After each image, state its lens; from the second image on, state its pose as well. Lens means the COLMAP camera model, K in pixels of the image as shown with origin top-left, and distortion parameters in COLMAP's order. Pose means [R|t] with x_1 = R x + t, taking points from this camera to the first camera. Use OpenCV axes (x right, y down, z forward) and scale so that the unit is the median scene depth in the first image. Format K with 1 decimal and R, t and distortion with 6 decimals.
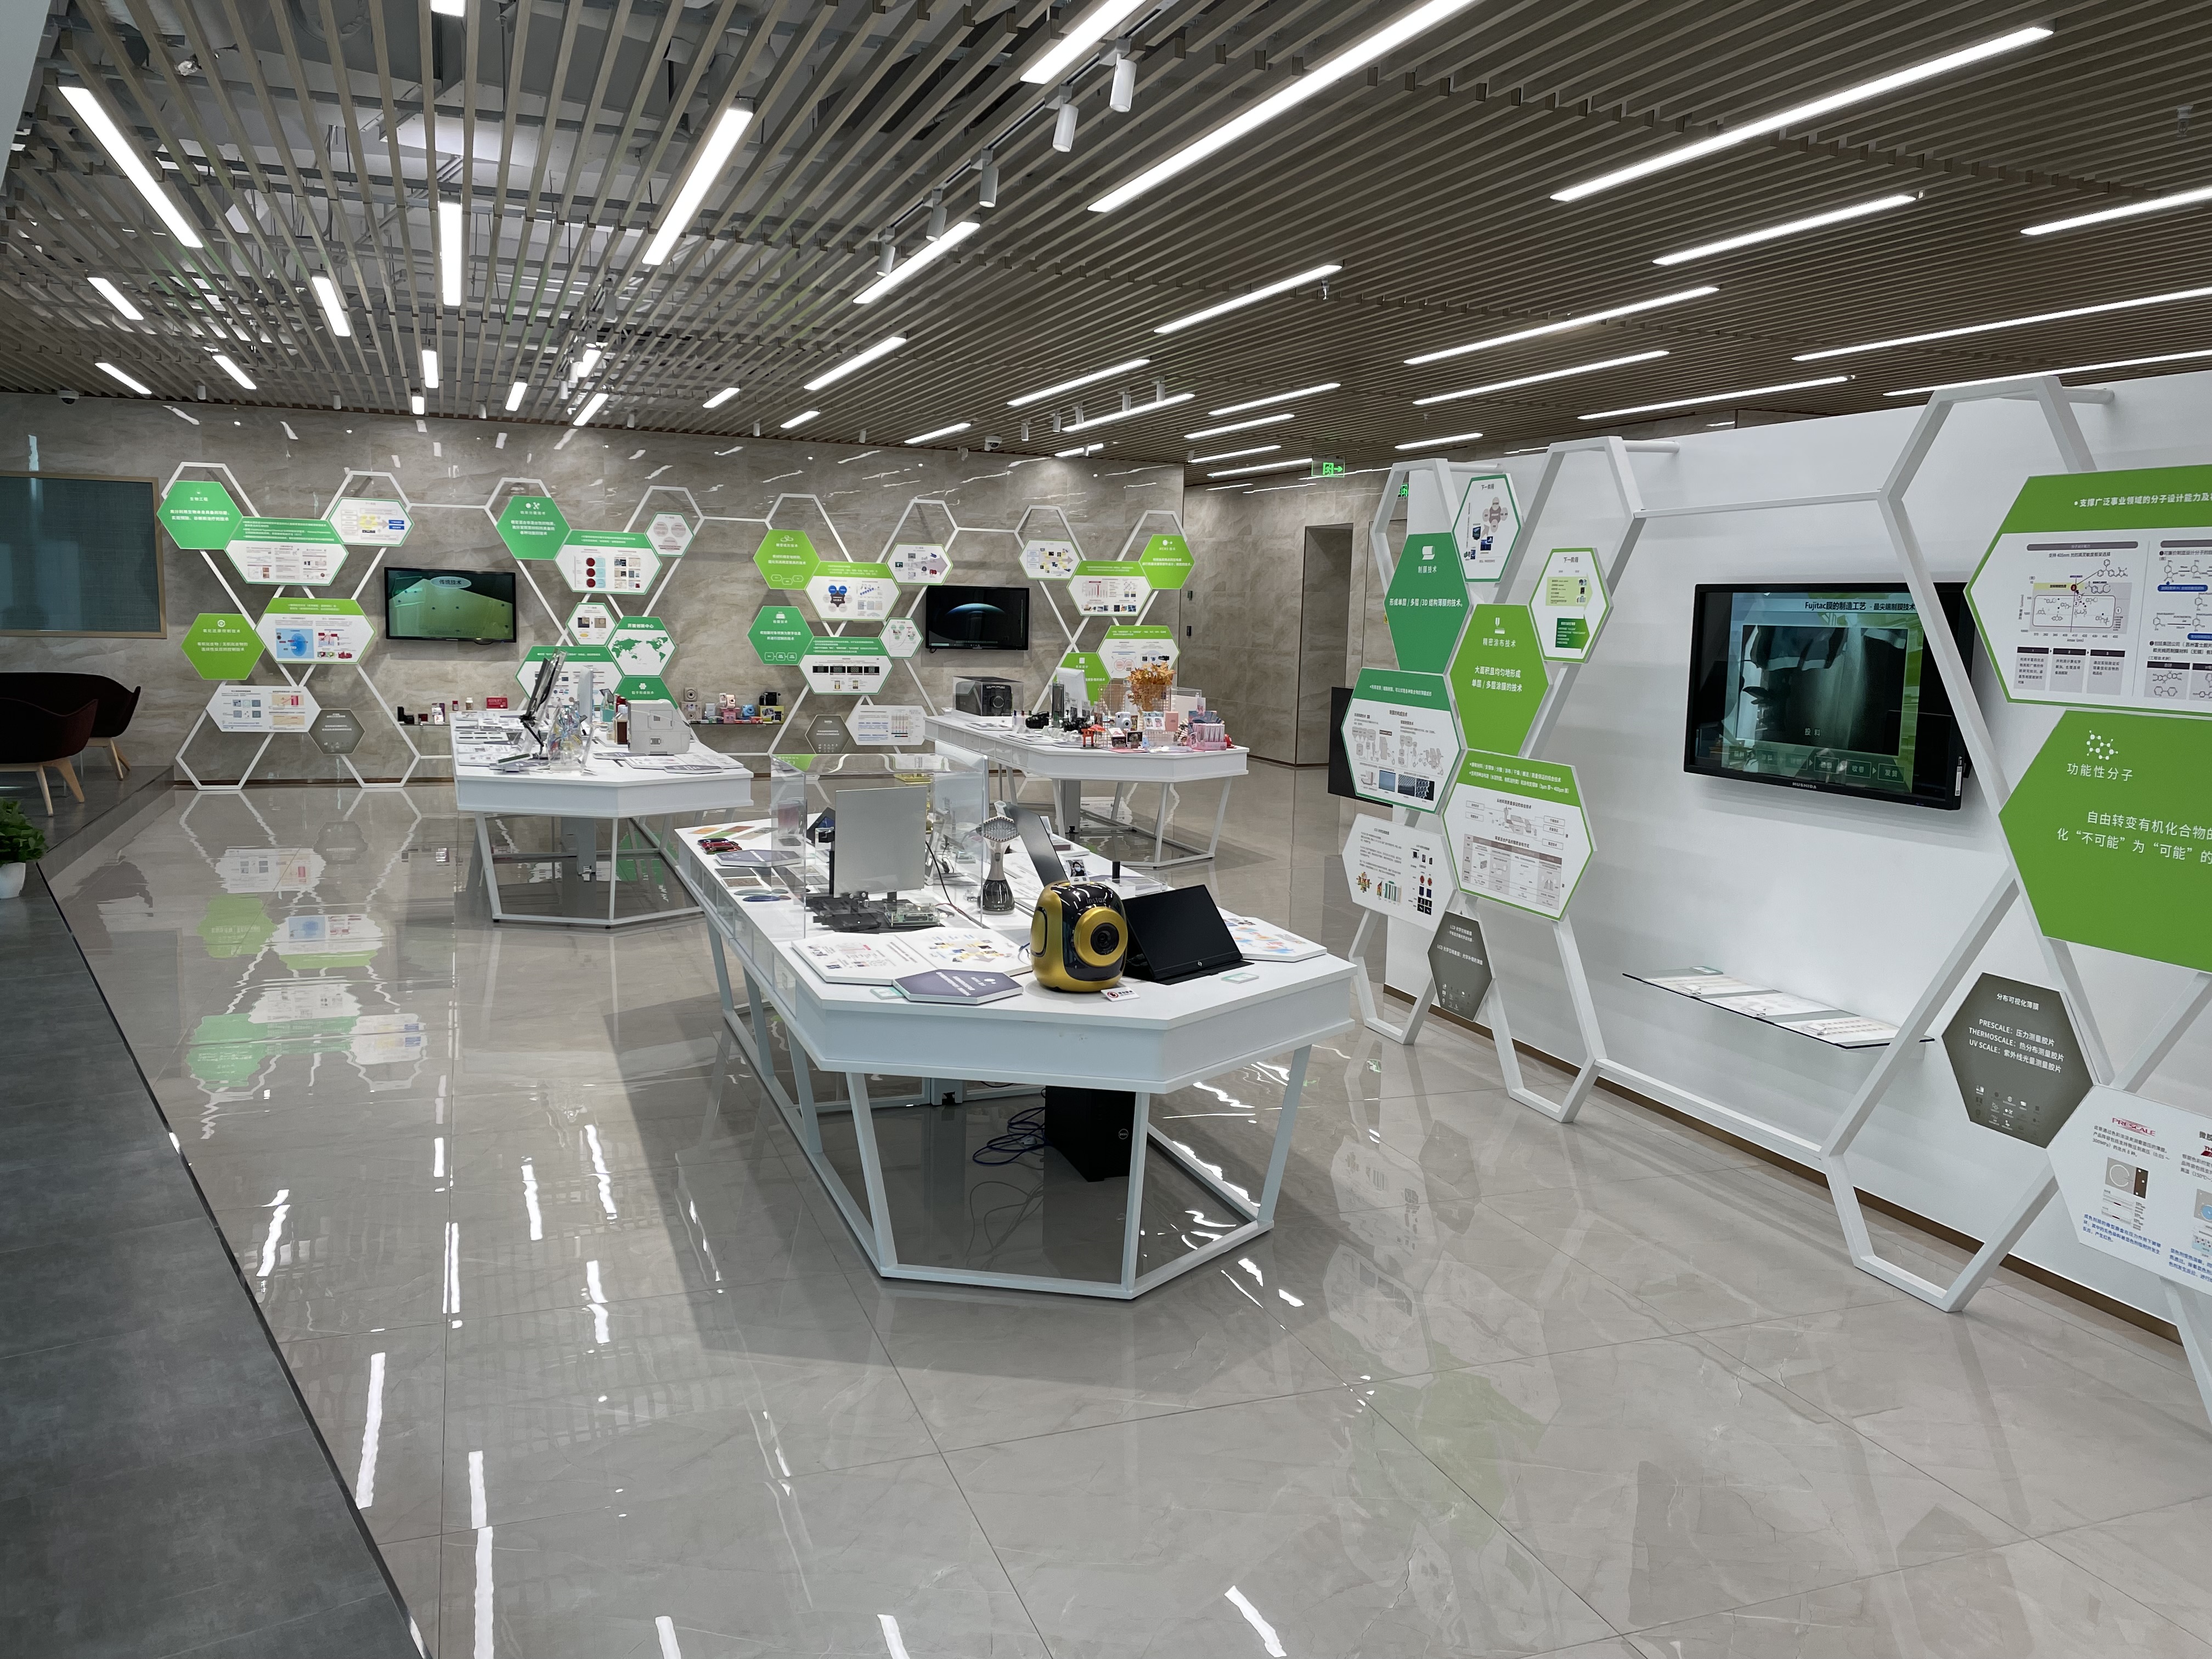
lens RADIAL K [[1676.2, 0, 1099.5], [0, 1676.2, 828.0], [0, 0, 1]] dist [0.076317, -0.055344]
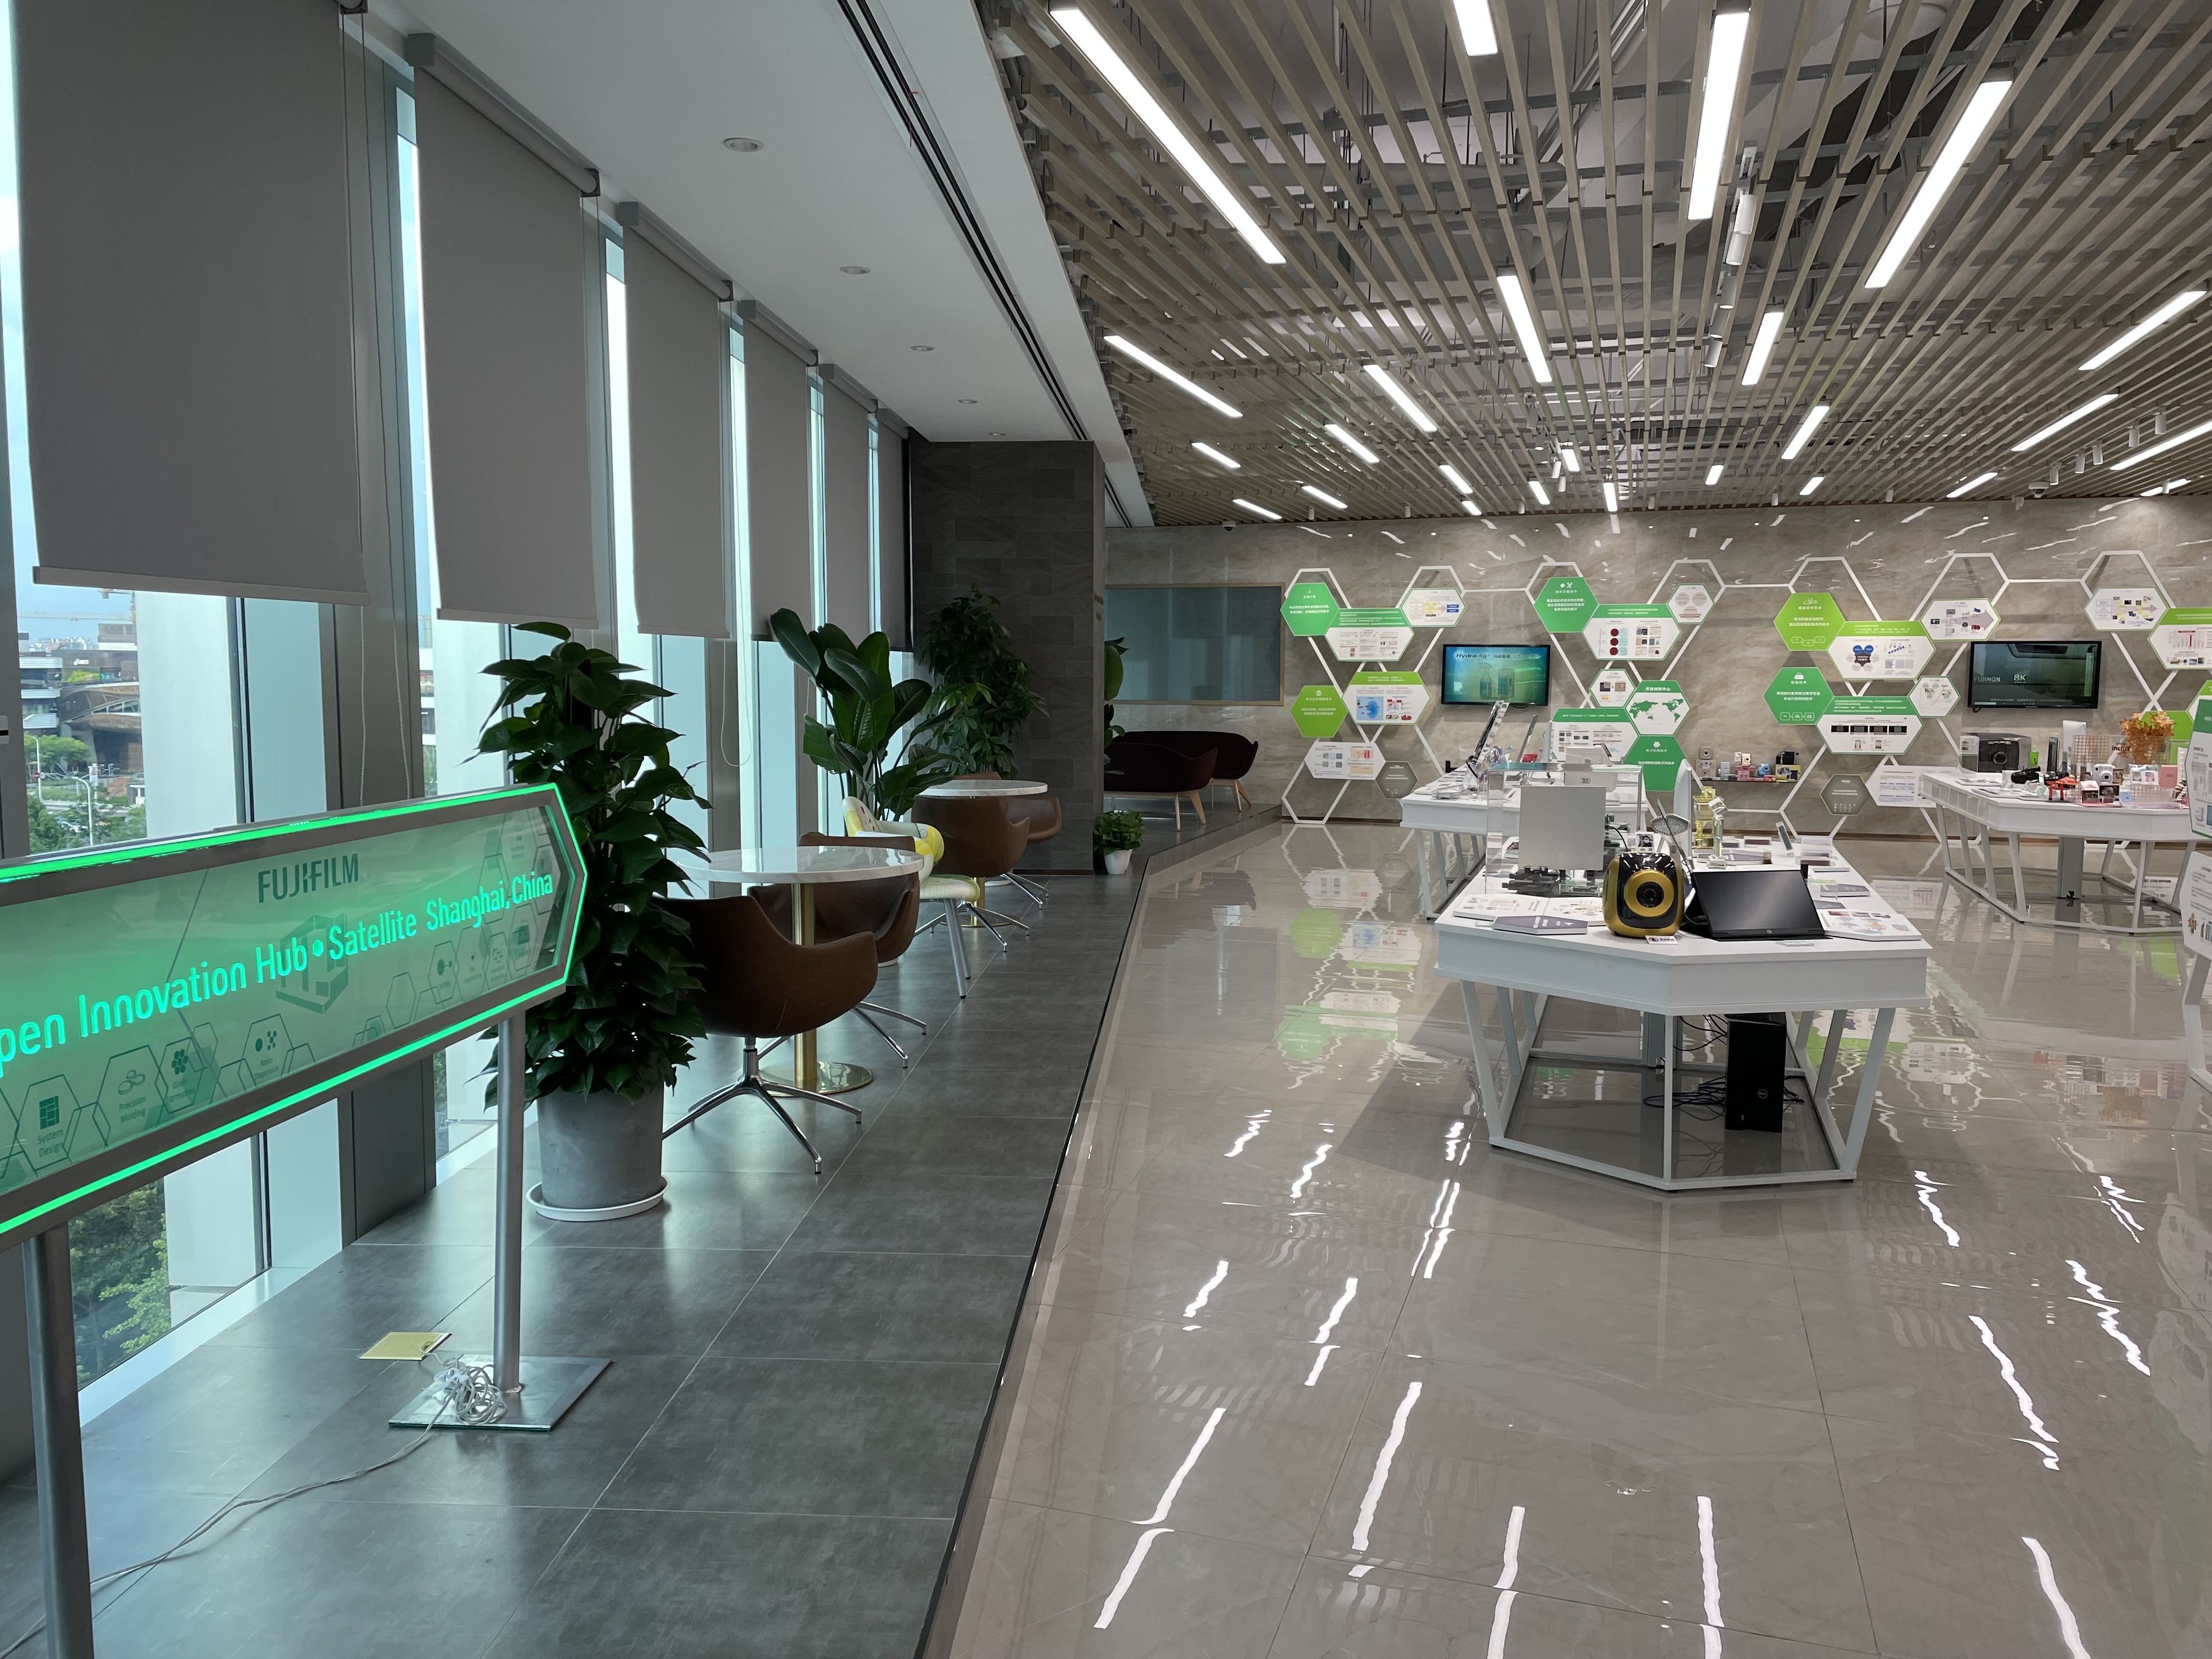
lens RADIAL K [[1676.2, 0, 1094.5], [0, 1676.2, 835.3], [0, 0, 1]] dist [0.076317, -0.055344]
pose [[0.780268, 0.040103, -0.624158, 0.128911], [-0.067366, 0.997525, -0.020122, 0.020523], [0.621807, 0.057748, 0.781039, -0.070104]]
